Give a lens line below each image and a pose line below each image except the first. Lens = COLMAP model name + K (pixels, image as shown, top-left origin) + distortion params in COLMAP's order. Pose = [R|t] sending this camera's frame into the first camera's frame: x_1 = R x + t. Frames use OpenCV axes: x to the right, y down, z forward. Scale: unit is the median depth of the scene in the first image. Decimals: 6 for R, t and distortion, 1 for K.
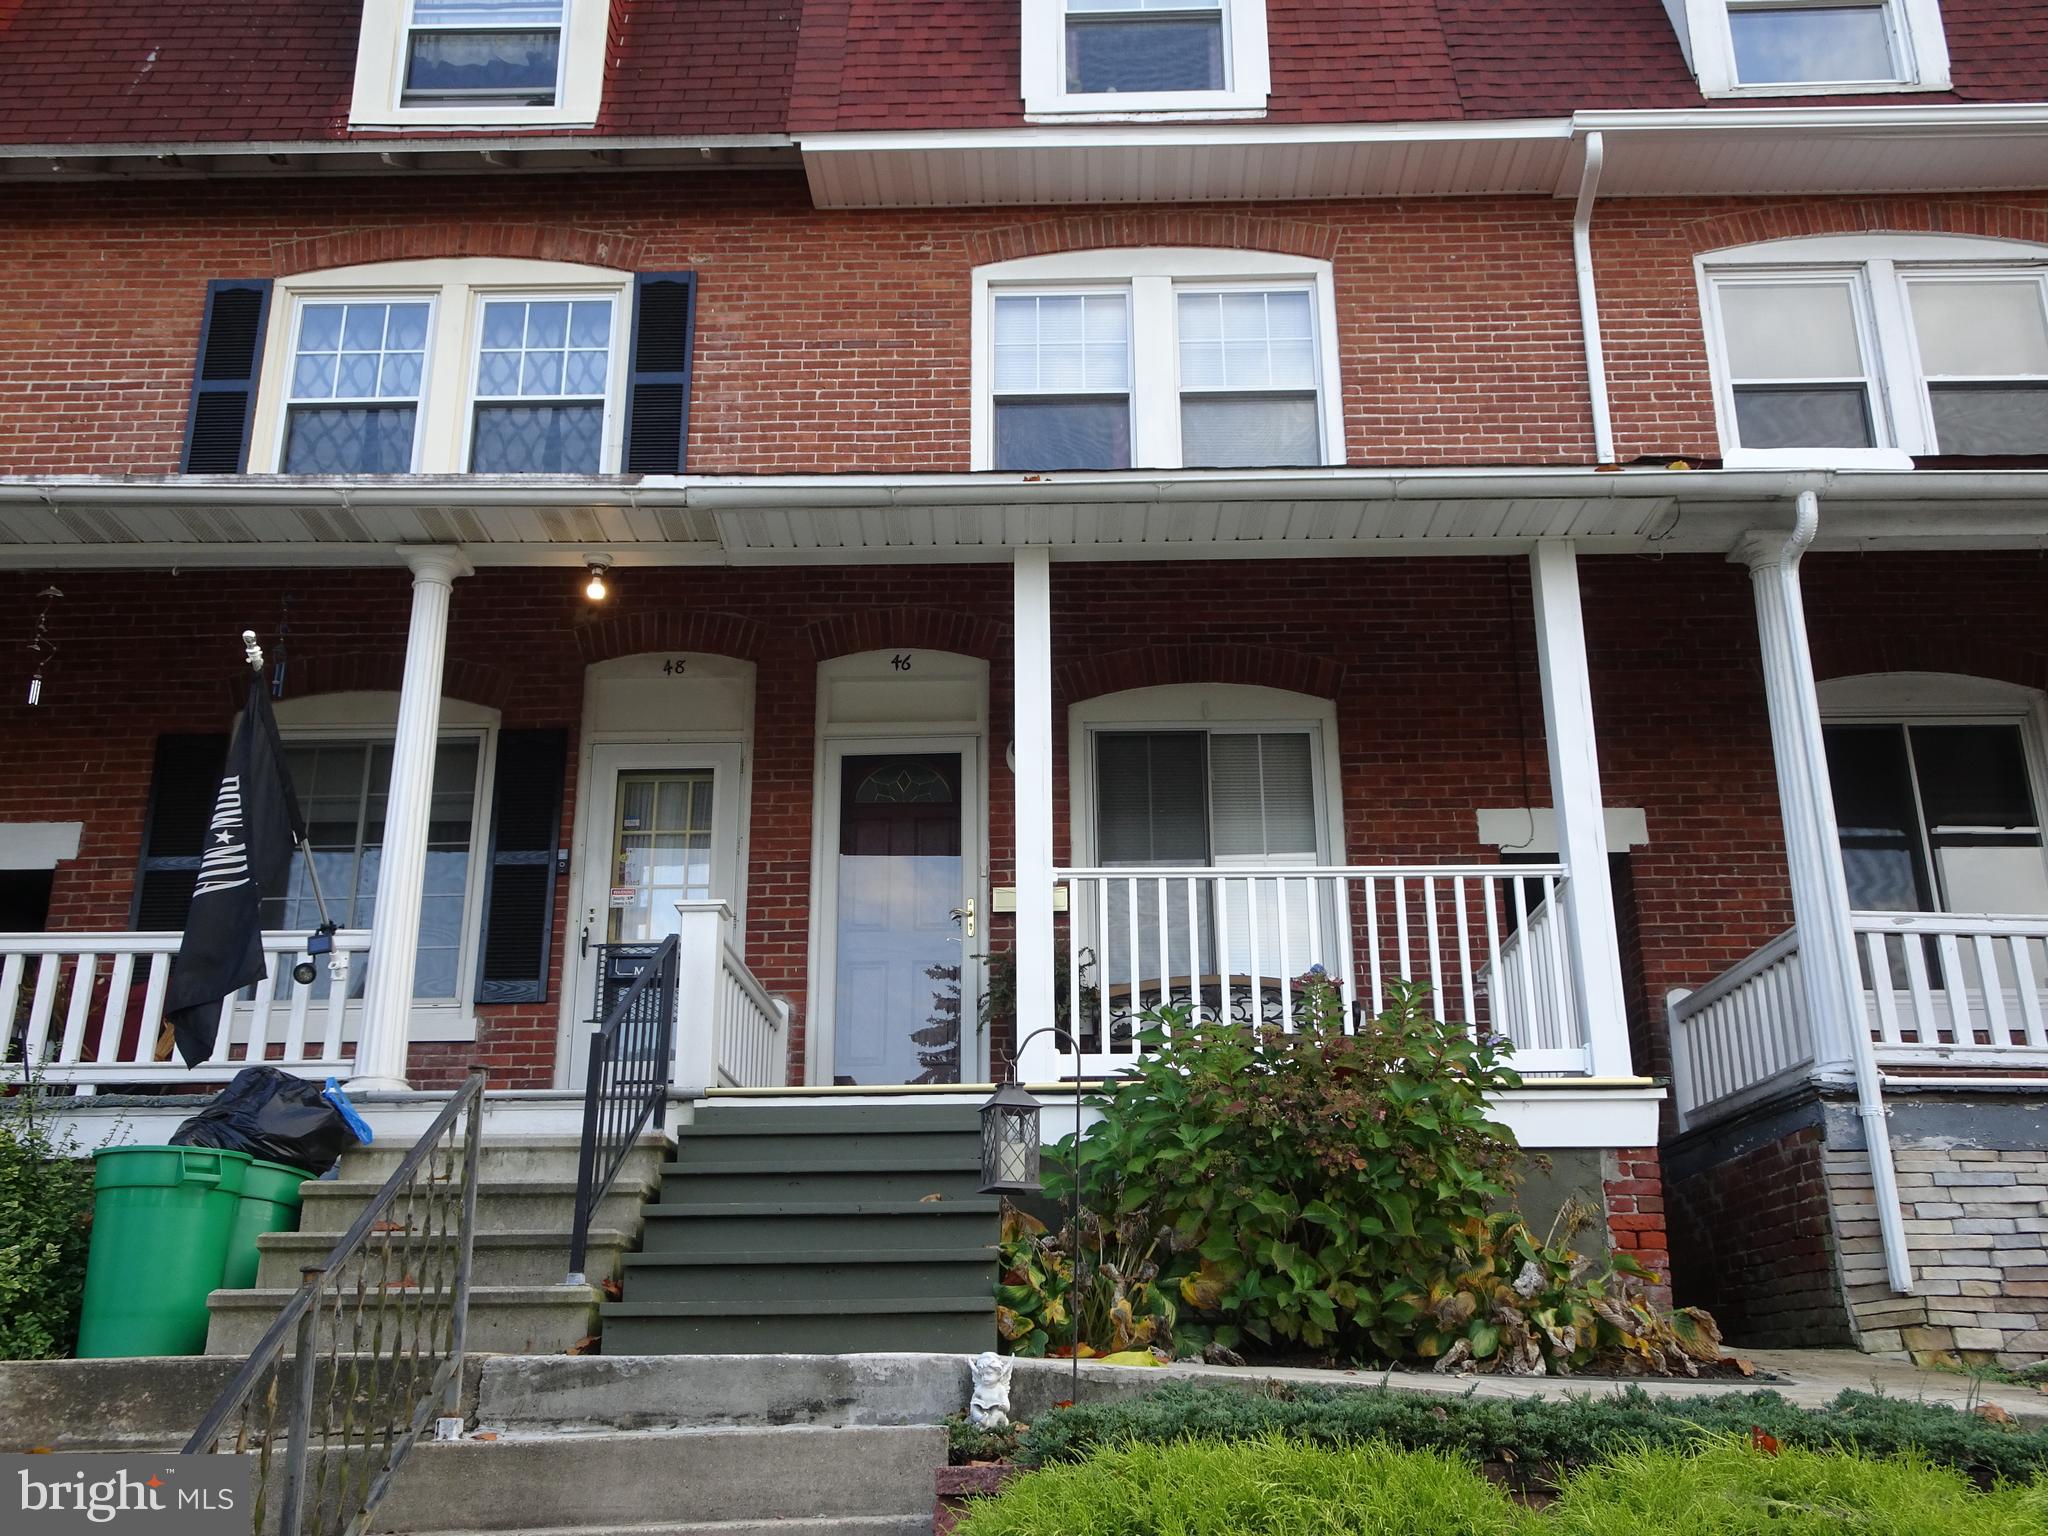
lens RADIAL K [[1876.4, 0, 1024.0], [0, 1876.4, 768.0], [0, 0, 1]] dist [0.036361, 0.011713]
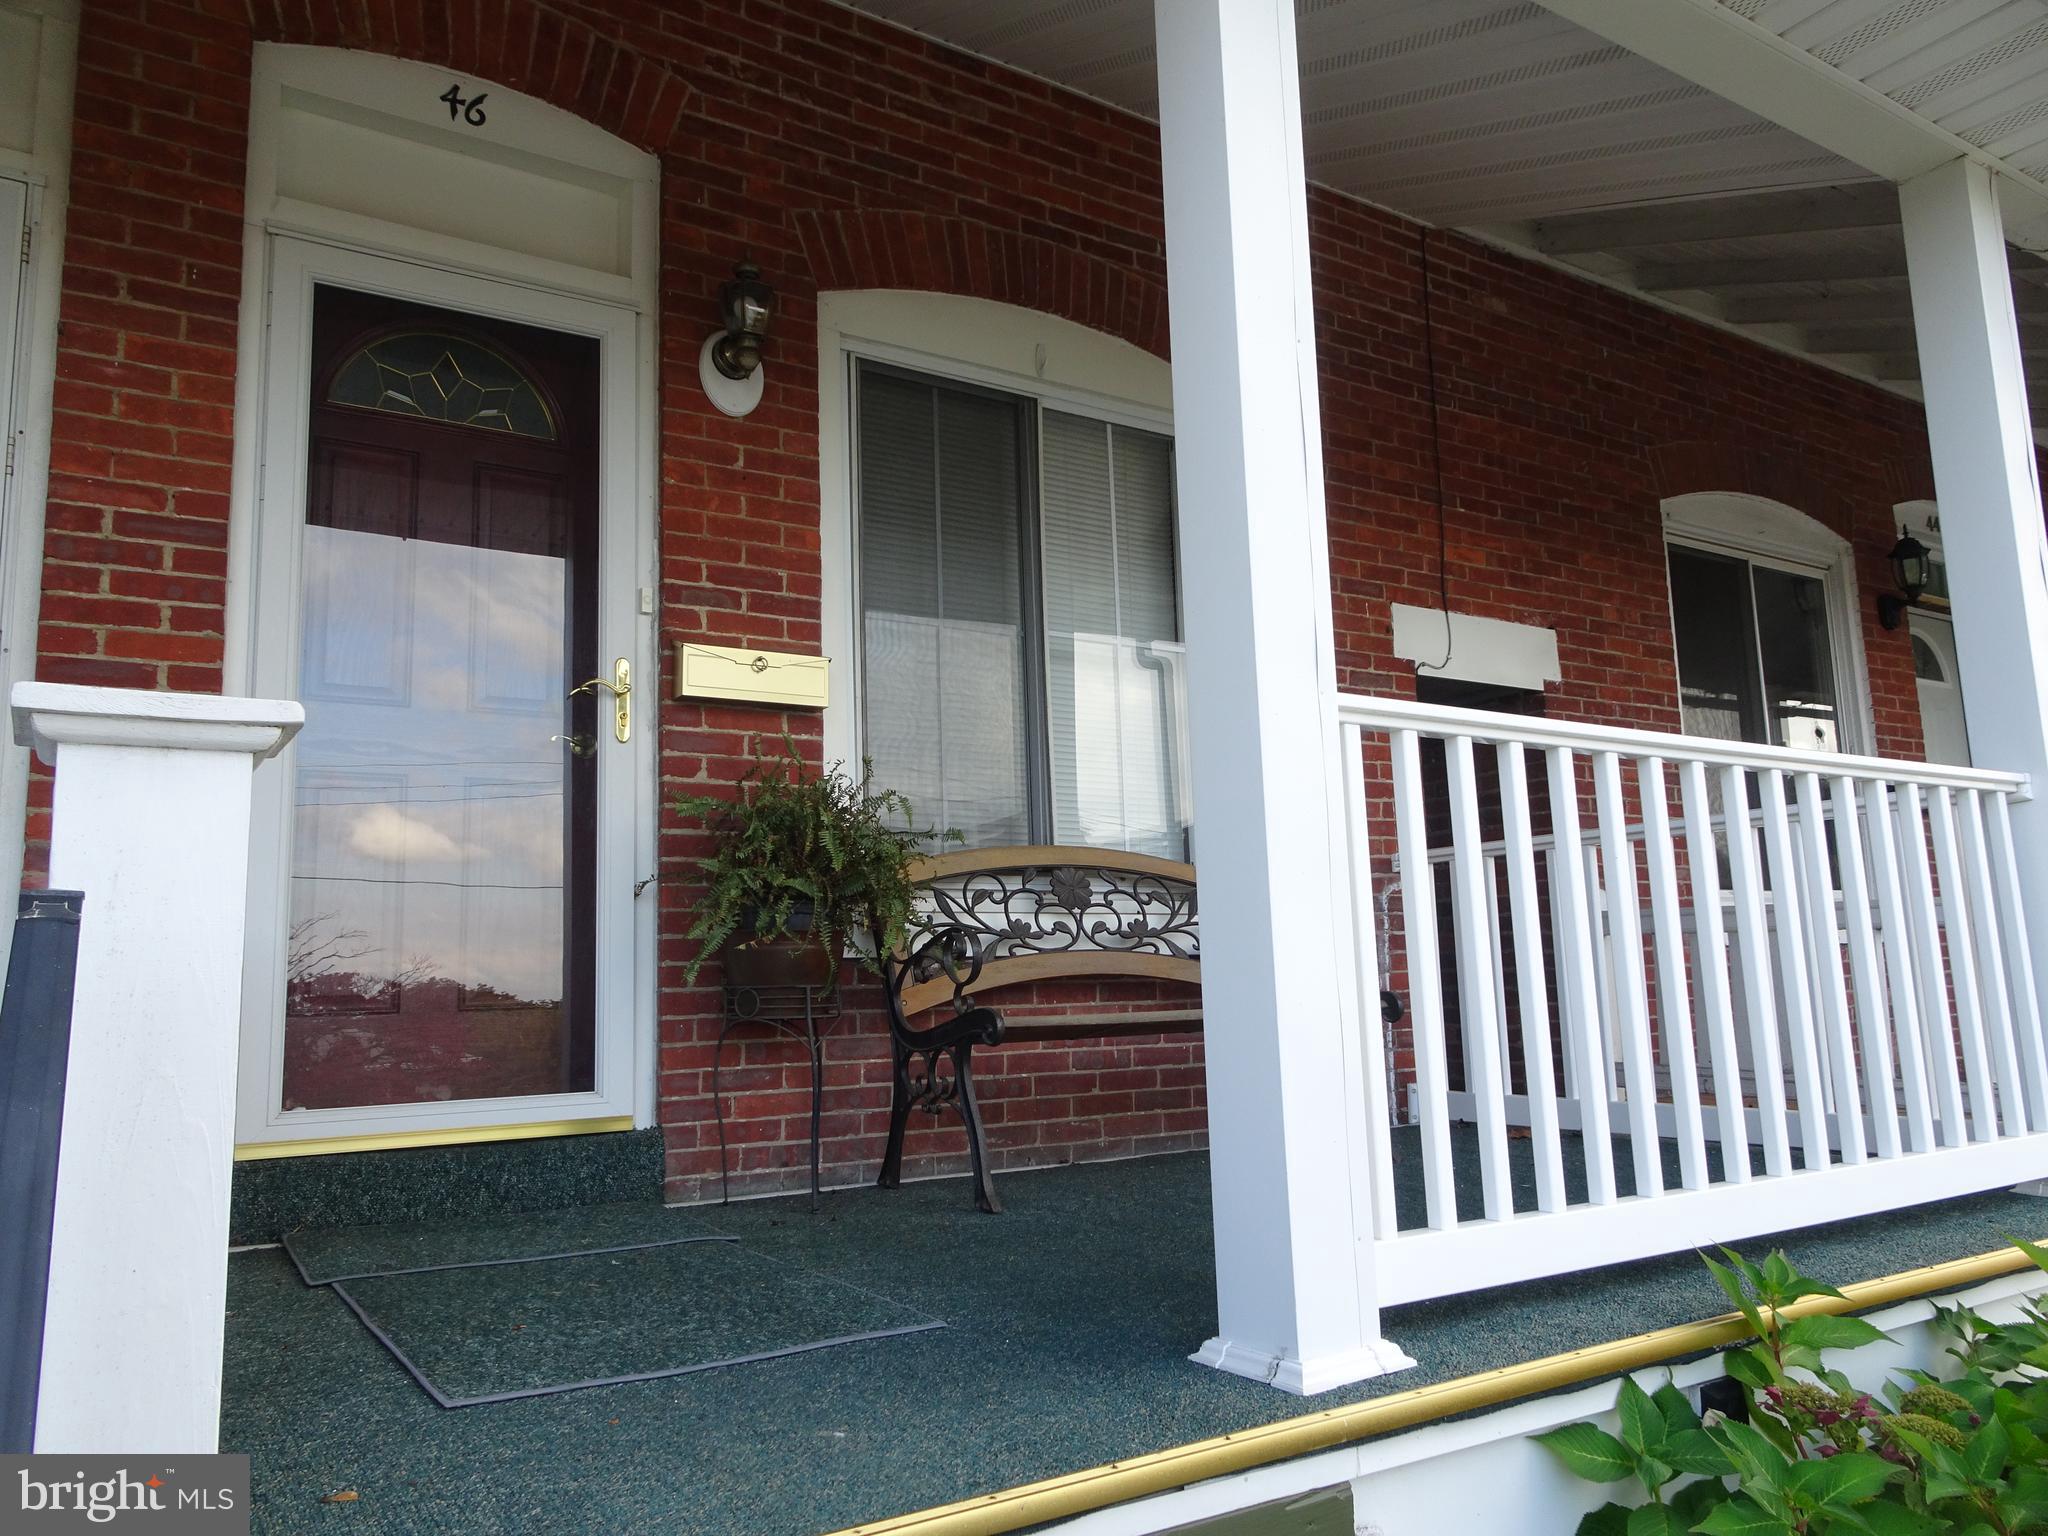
lens RADIAL K [[1472.0, 0, 1028.9], [0, 1472.0, 762.9], [0, 0, 1]] dist [0.012133, -0.000716]
pose [[0.833067, 0.066617, 0.549146, -0.138795], [-0.161240, 0.978857, 0.125859, 0.031595], [-0.529151, -0.193393, 0.826195, 0.619747]]
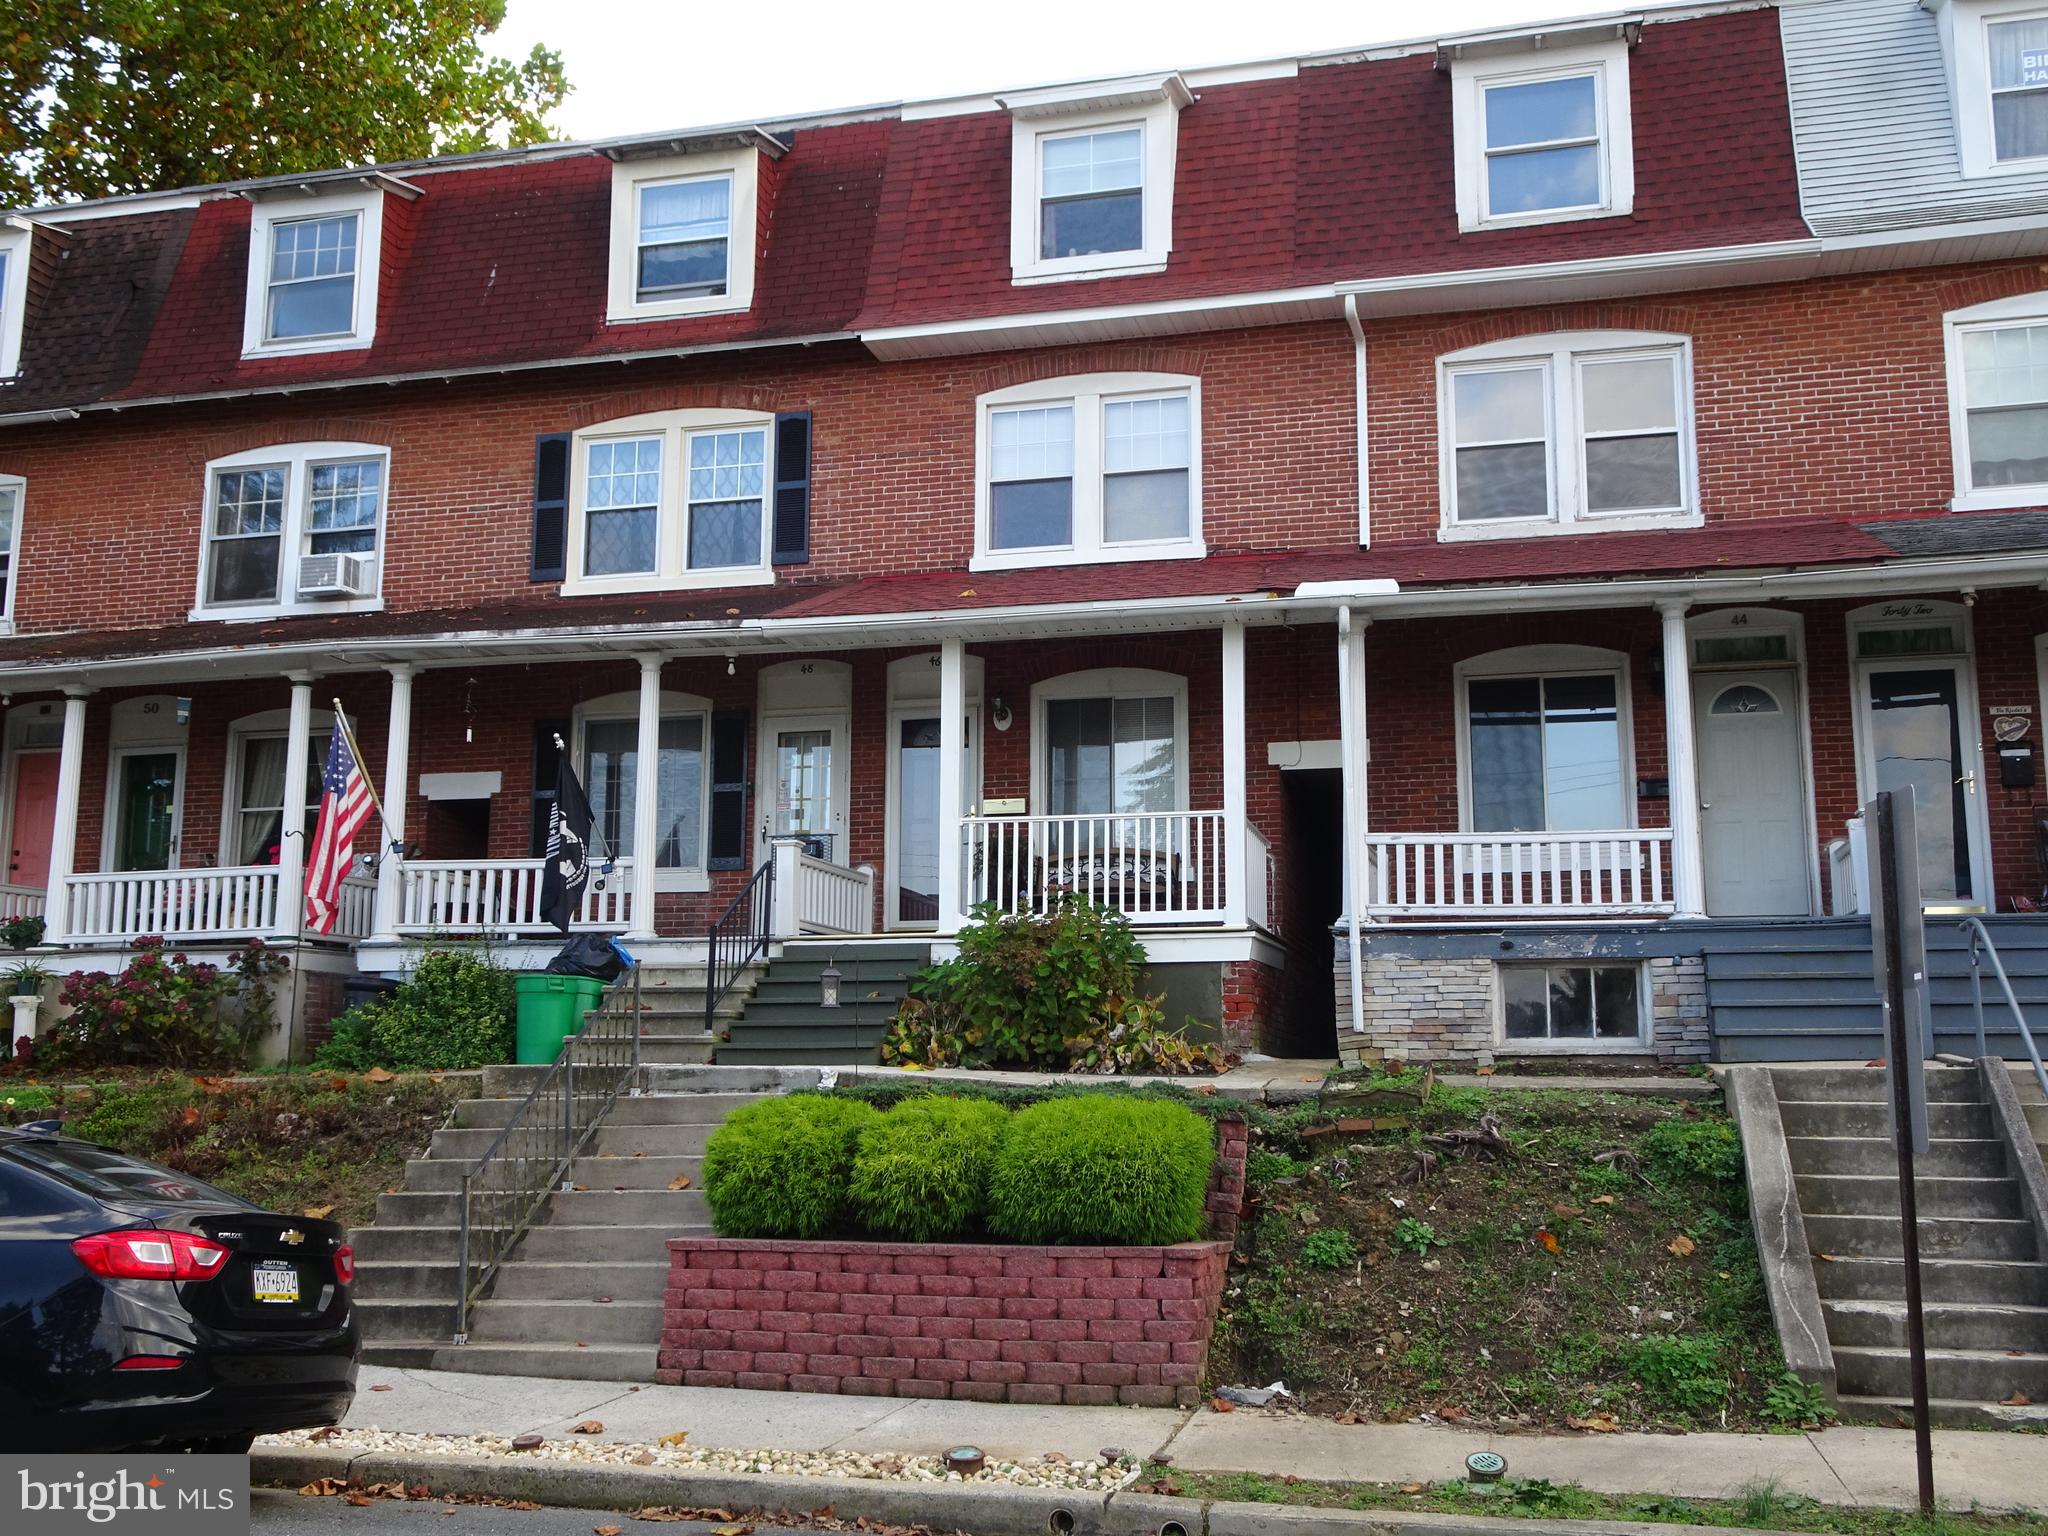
lens RADIAL K [[2012.7, 0, 1024.0], [0, 2012.7, 768.0], [0, 0, 1]] dist [0.008908, 0.157490]
pose [[0.973503, -0.029937, -0.226705, 0.451038], [0.067839, 0.984572, 0.161292, -0.267298], [0.218379, -0.172398, 0.960515, -0.783081]]
